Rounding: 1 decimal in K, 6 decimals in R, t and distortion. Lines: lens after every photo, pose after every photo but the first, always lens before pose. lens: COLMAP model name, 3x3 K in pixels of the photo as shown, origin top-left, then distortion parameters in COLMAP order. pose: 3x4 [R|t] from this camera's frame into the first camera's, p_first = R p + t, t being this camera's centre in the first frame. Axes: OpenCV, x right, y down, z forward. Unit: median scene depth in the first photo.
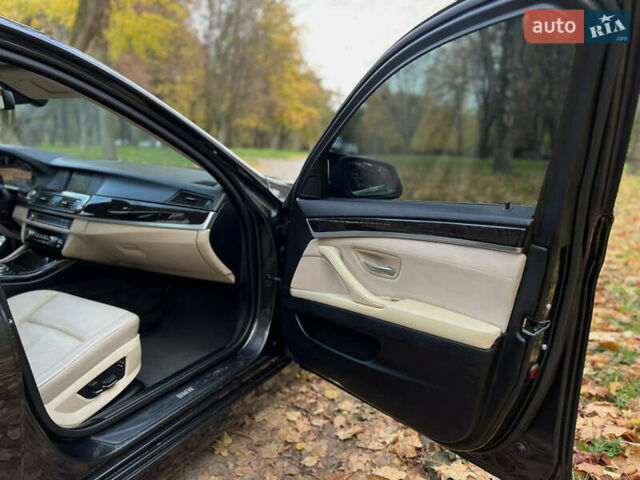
lens RADIAL K [[467.4, 0, 323.0], [0, 467.4, 238.1], [0, 0, 1]] dist [0.049799, -0.071828]
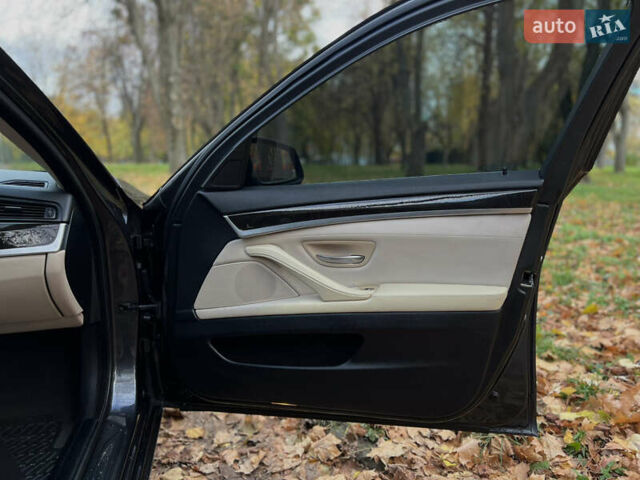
lens RADIAL K [[471.2, 0, 313.4], [0, 471.2, 242.7], [0, 0, 1]] dist [0.014701, 0.002287]
pose [[0.777603, -0.137338, 0.613572, -0.376765], [0.138378, 0.989307, 0.046069, -0.010995], [-0.613339, 0.049081, 0.788293, 0.261365]]
